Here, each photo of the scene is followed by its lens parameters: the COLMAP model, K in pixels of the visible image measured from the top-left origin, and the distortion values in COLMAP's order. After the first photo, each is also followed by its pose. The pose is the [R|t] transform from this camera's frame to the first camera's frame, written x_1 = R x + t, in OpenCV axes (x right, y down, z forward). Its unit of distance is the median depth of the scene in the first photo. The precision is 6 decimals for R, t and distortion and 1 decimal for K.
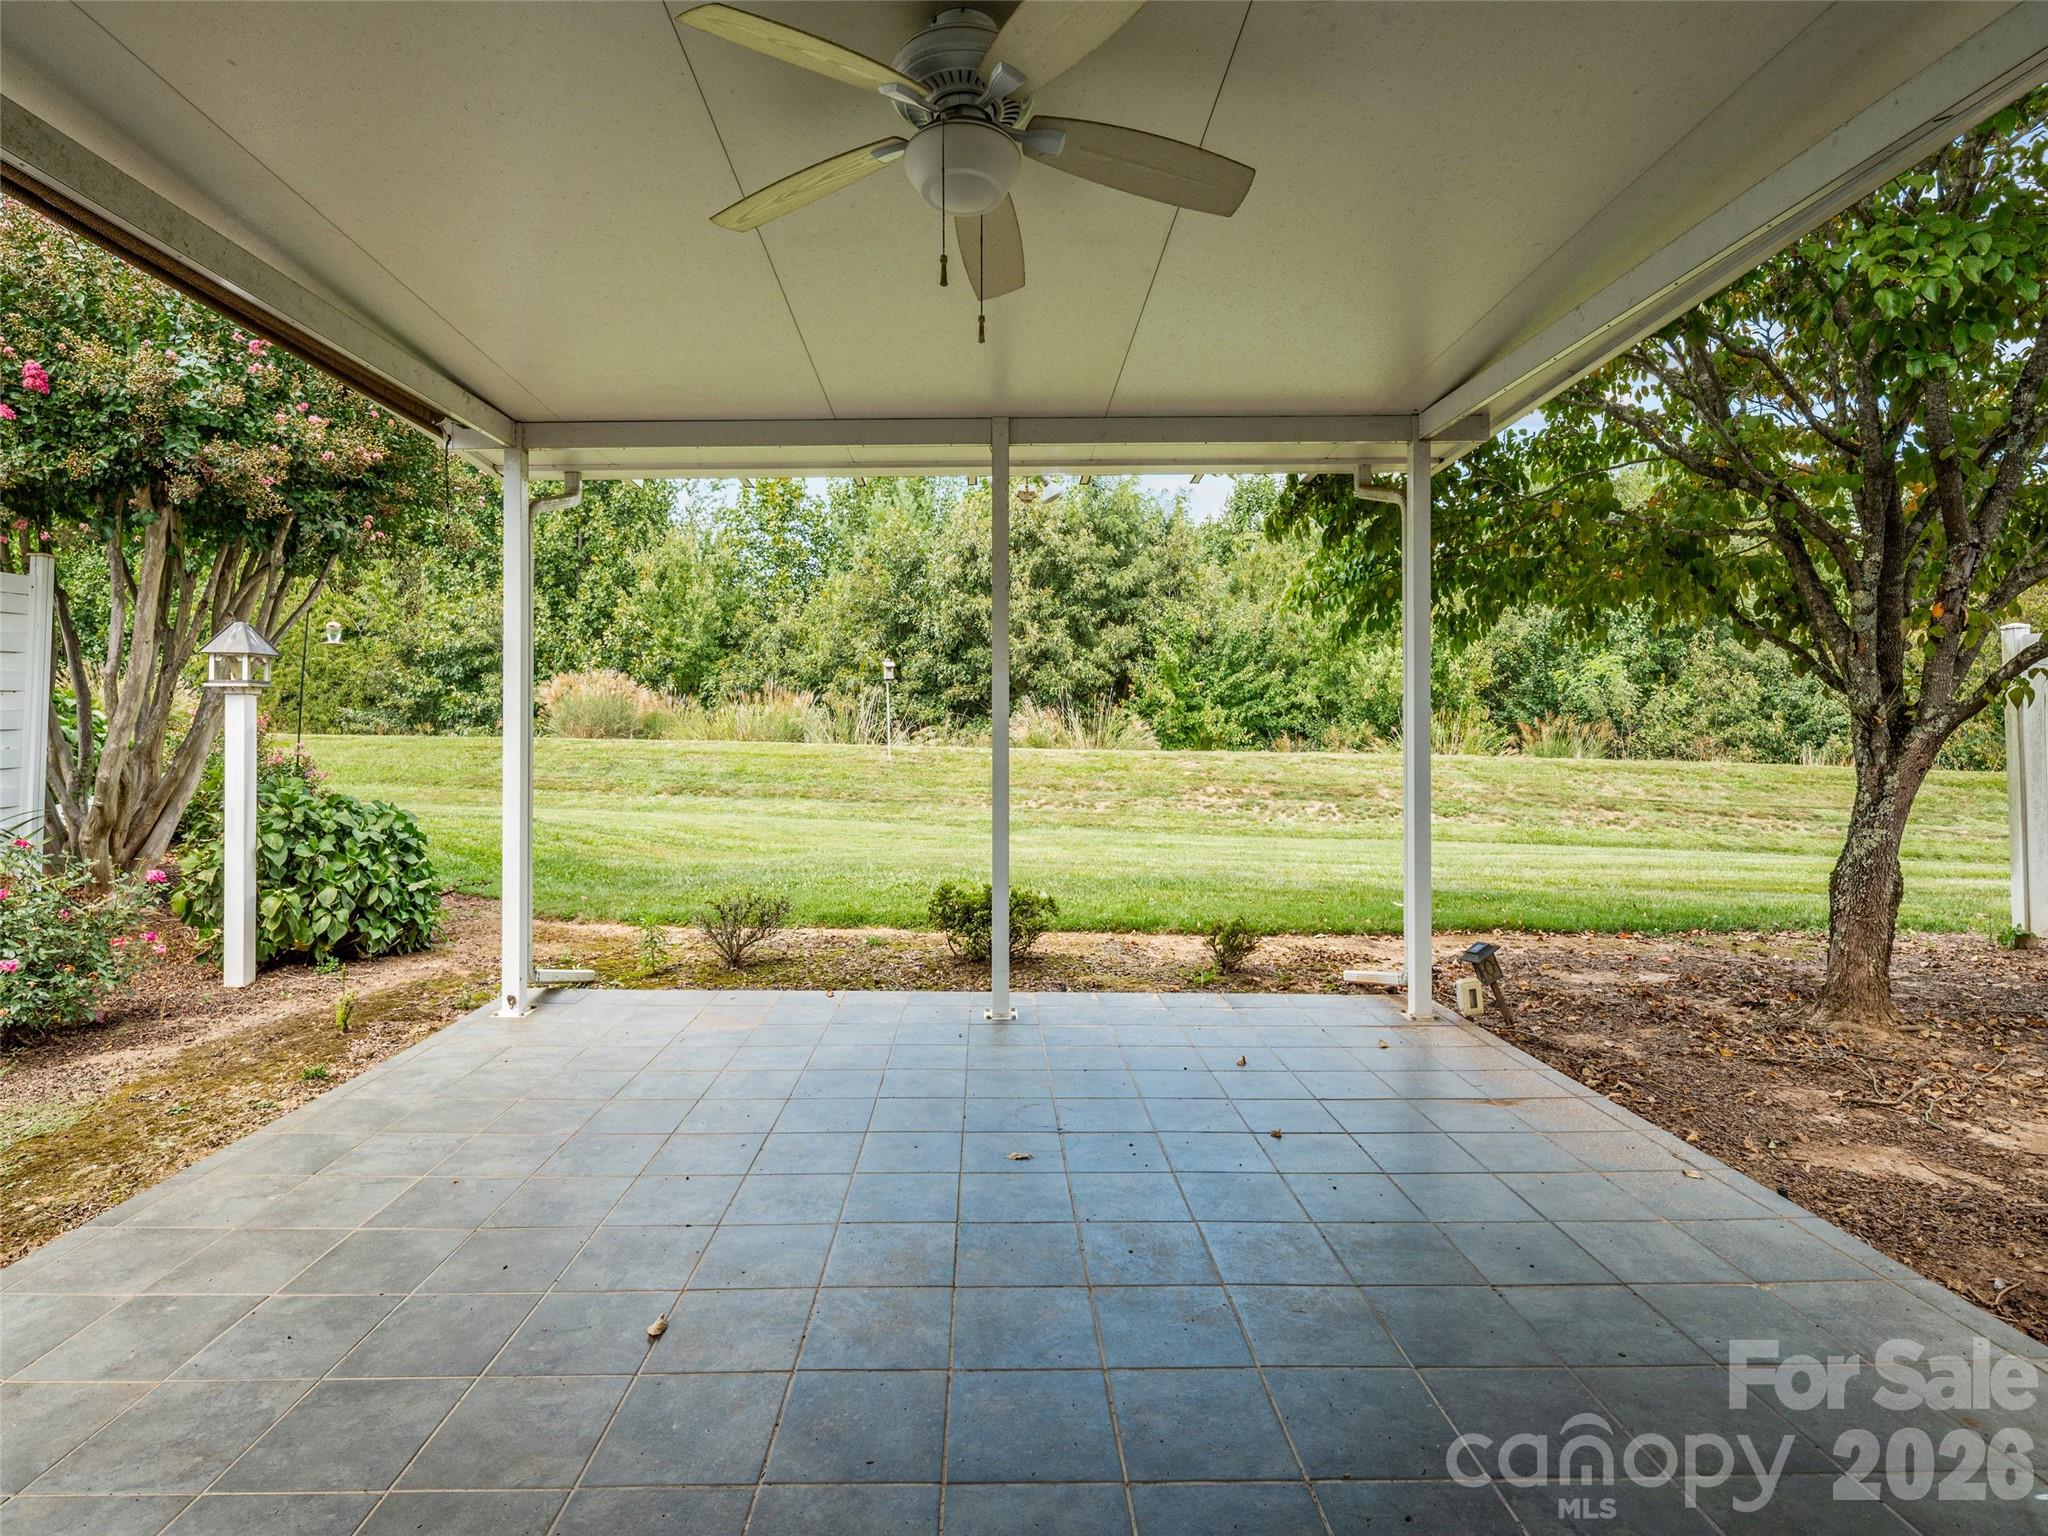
lens RADIAL K [[1002.6, 0, 1001.7], [0, 1002.6, 700.1], [0, 0, 1]] dist [0.001628, -0.000266]
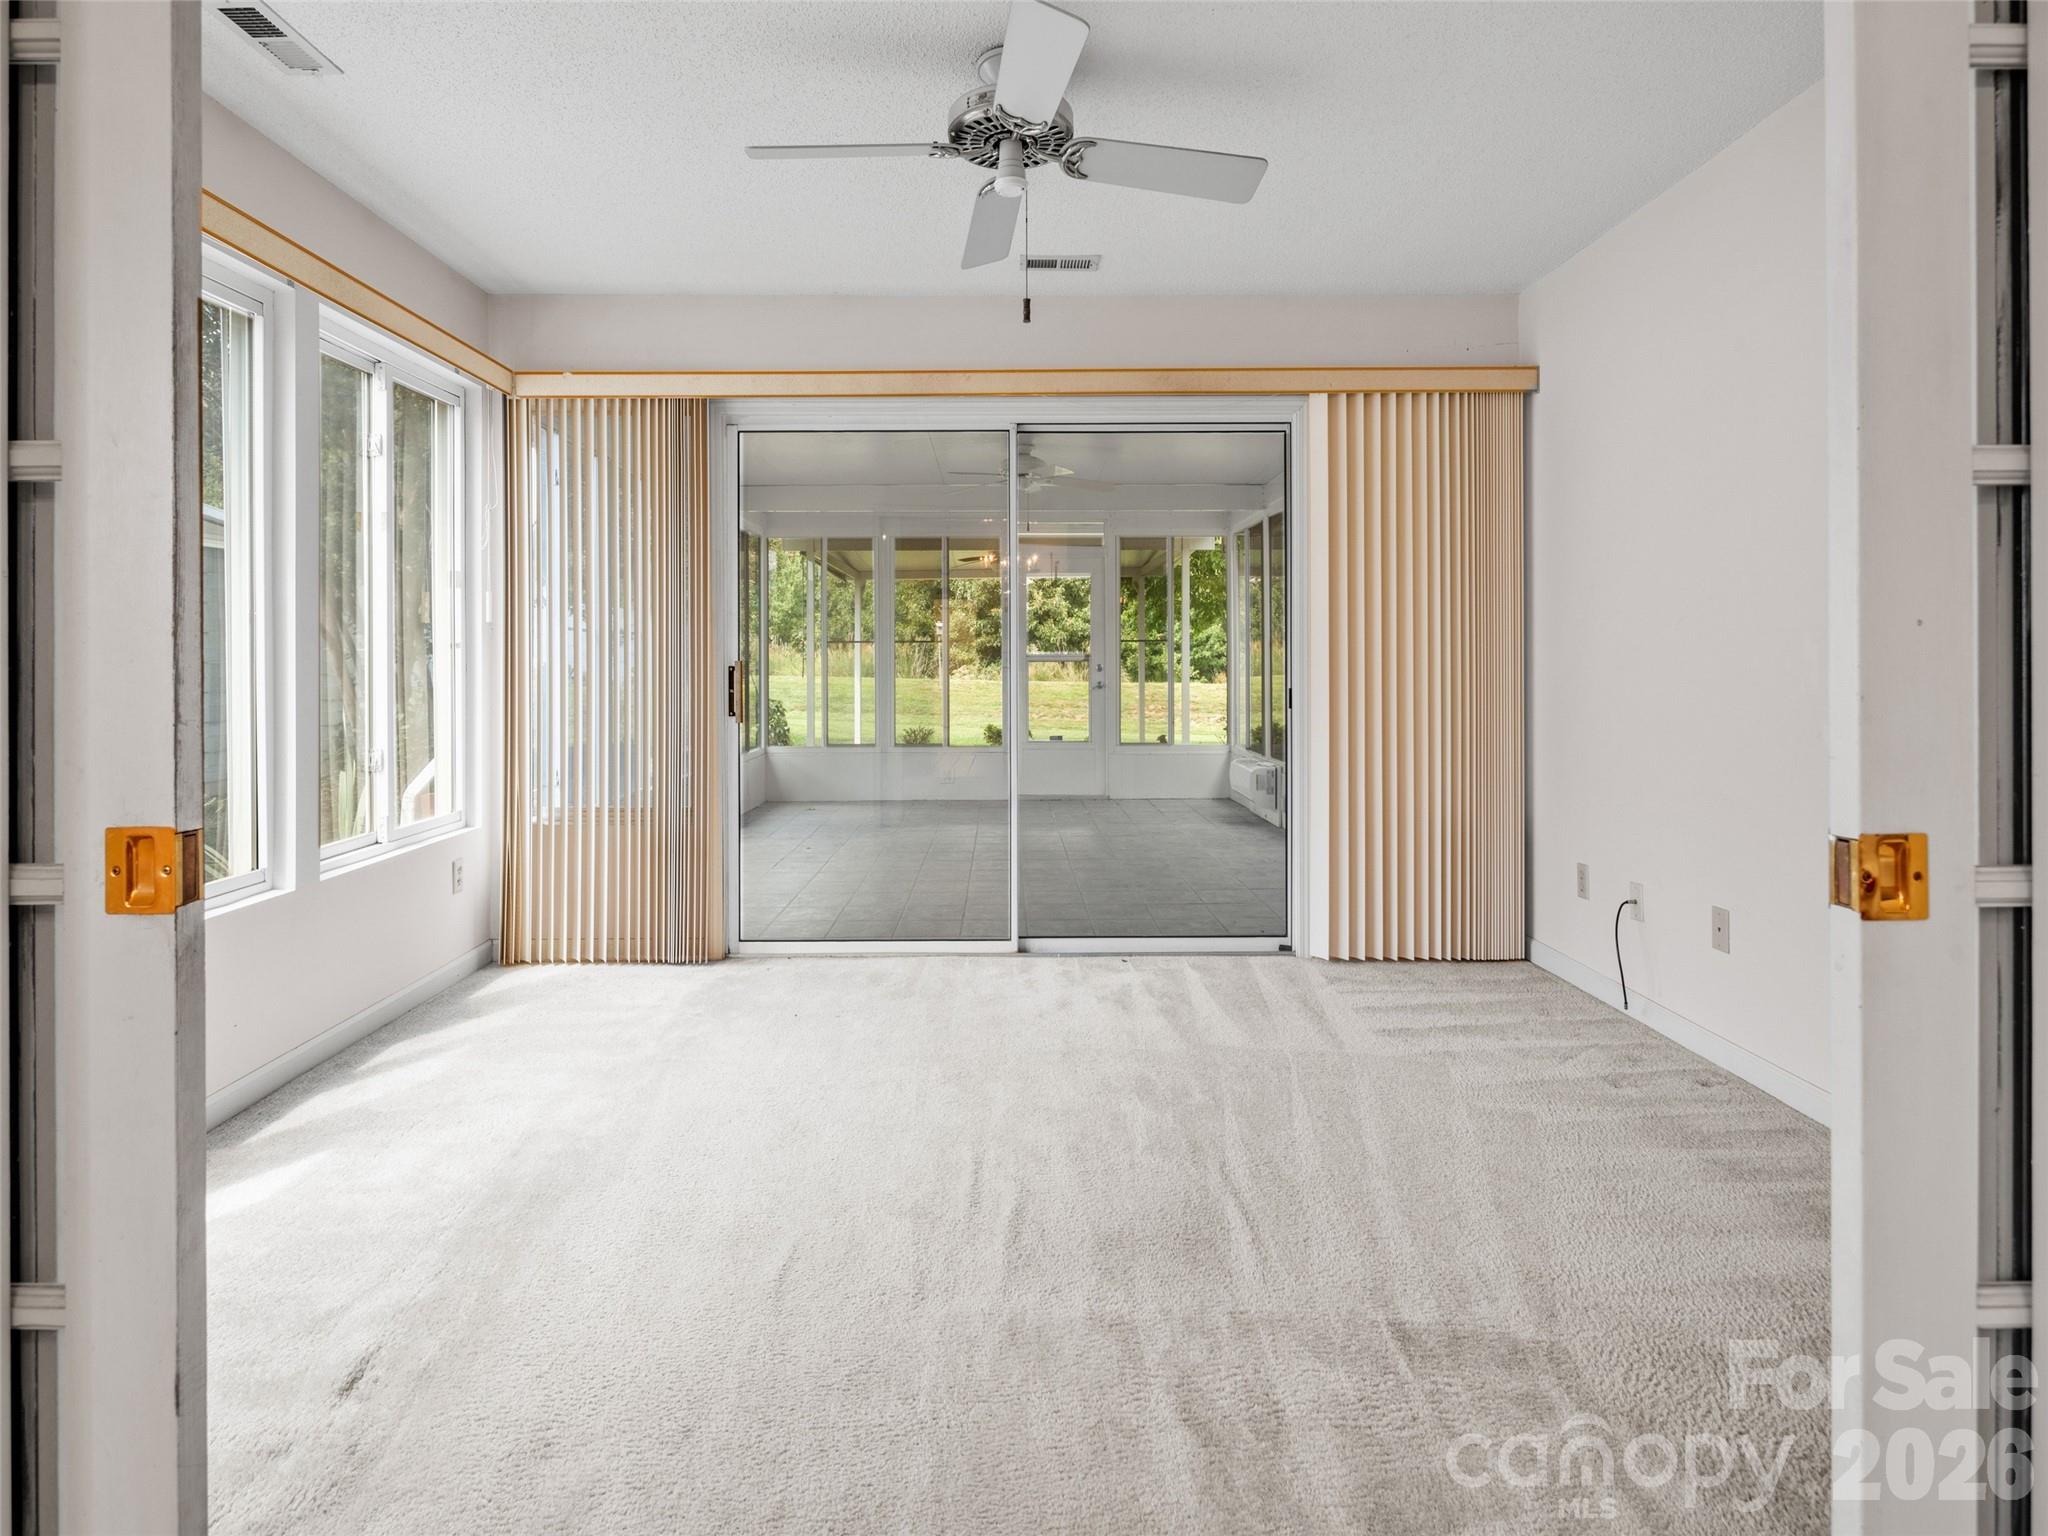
lens RADIAL K [[1007.0, 0, 1003.7], [0, 1007.0, 757.5], [0, 0, 1]] dist [0.001048, -0.000023]
pose [[0.999866, 0.001913, -0.016263, 0.005847], [0.000005, 0.993118, 0.117114, -0.010943], [0.016375, -0.117099, 0.992985, -0.400218]]
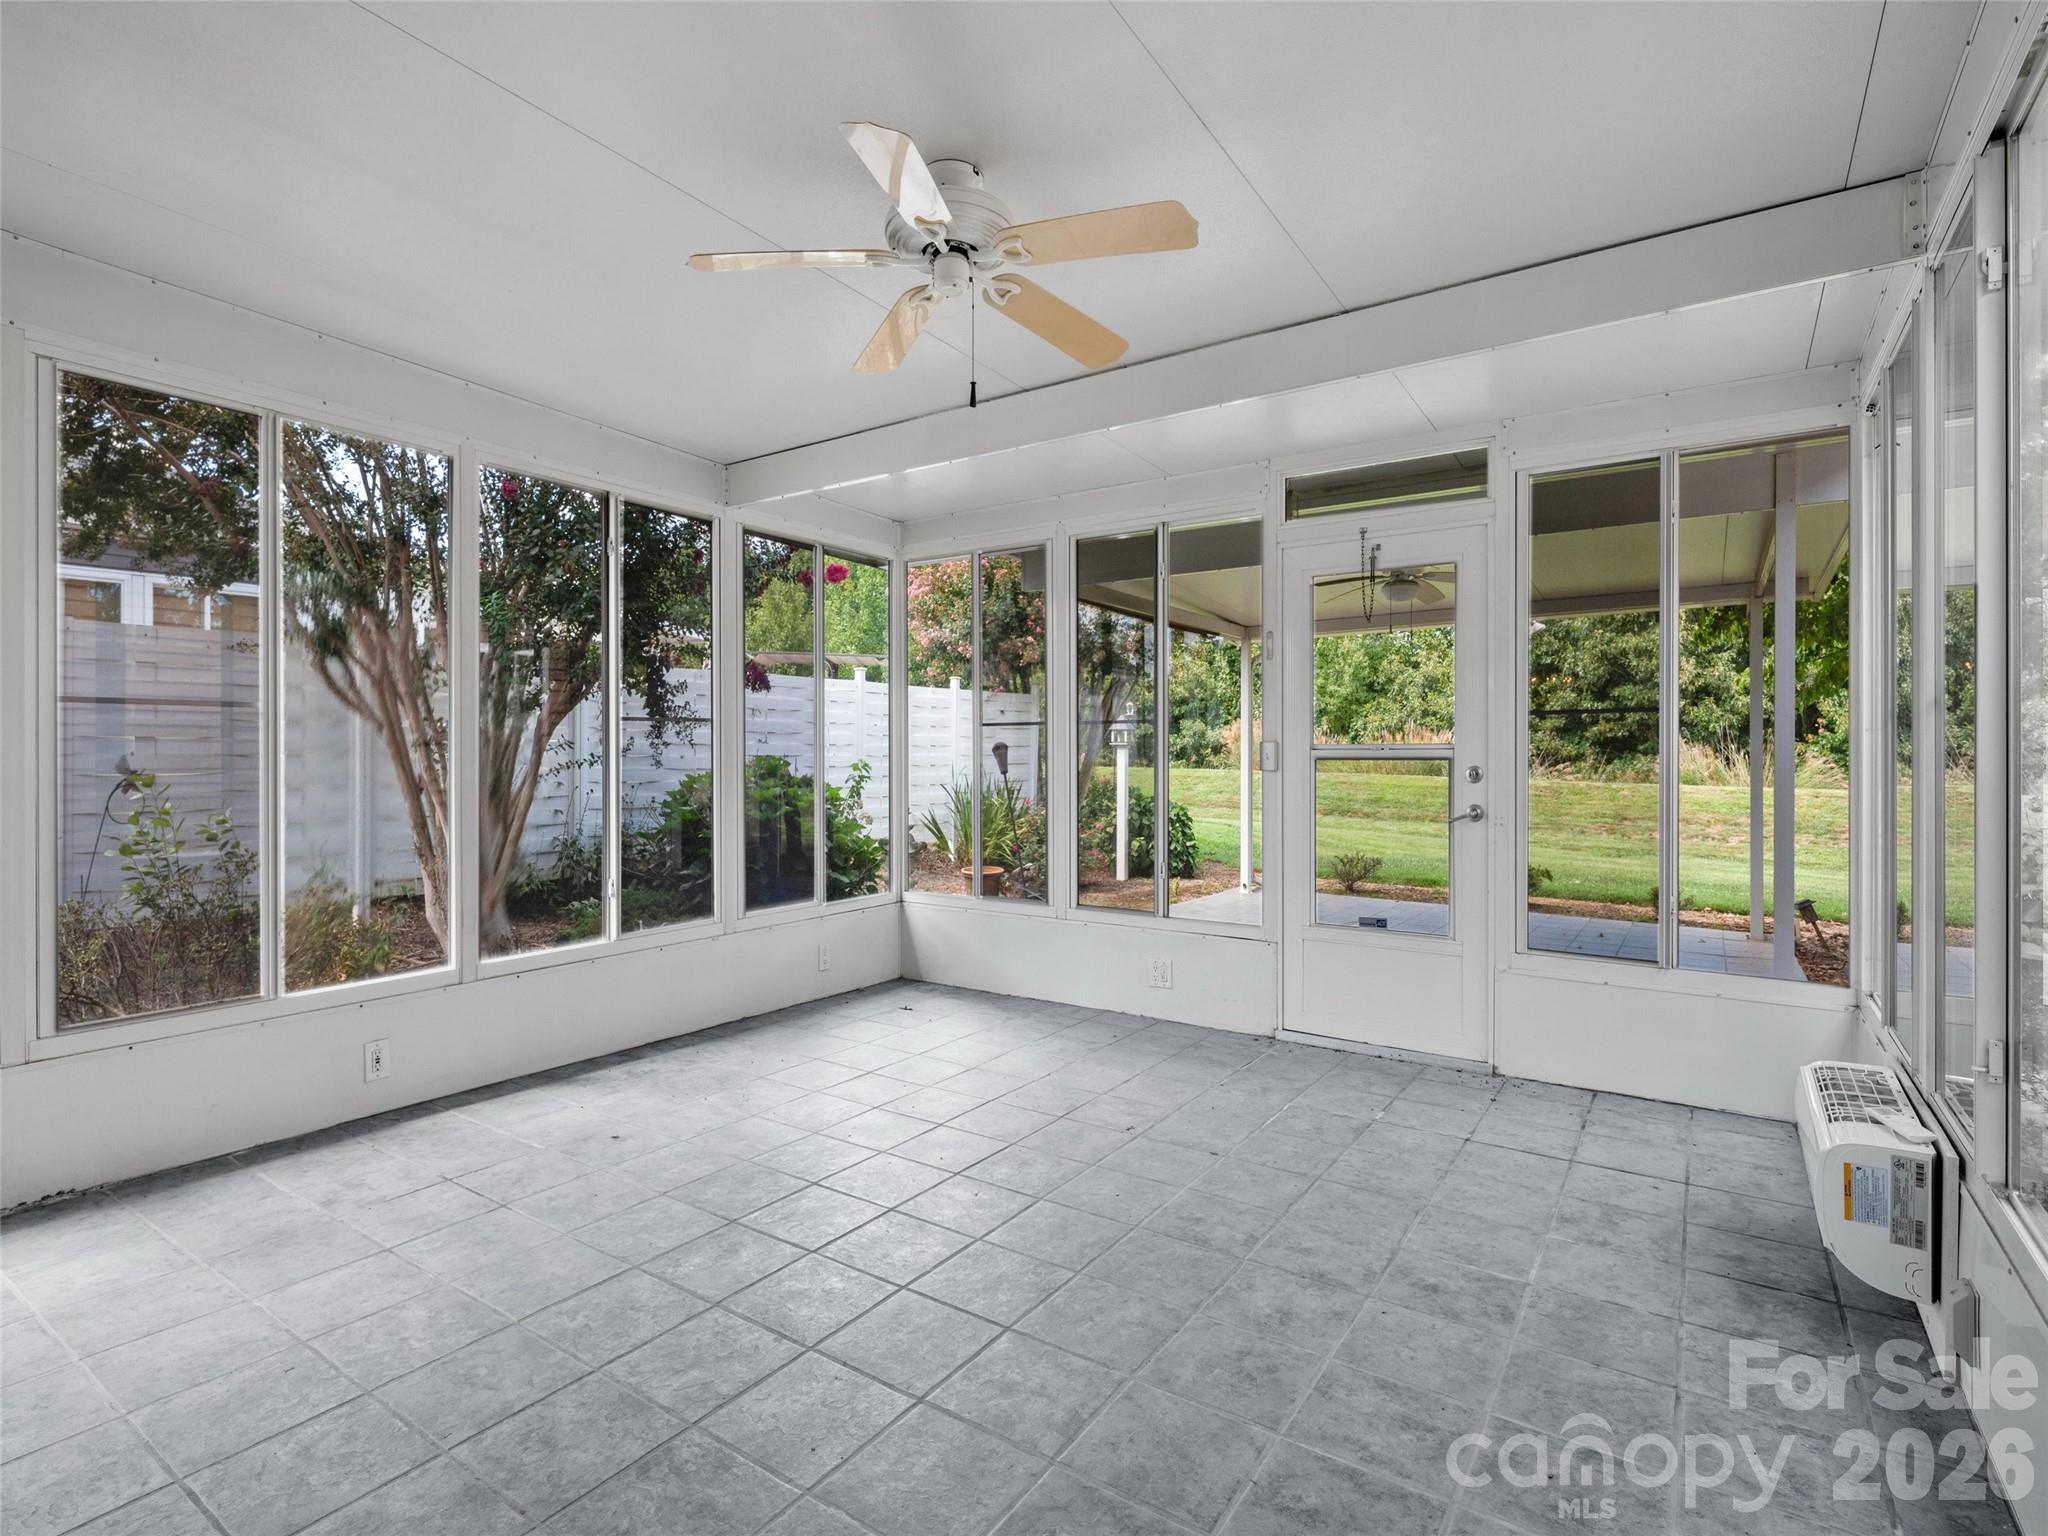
lens RADIAL K [[1005.4, 0, 1001.3], [0, 1005.4, 763.7], [0, 0, 1]] dist [0.000722, -0.000087]
pose [[0.805506, 0.006177, -0.592555, 0.071857], [0.011611, 0.999589, 0.026204, -0.007024], [0.592473, -0.027987, 0.805104, -0.200503]]
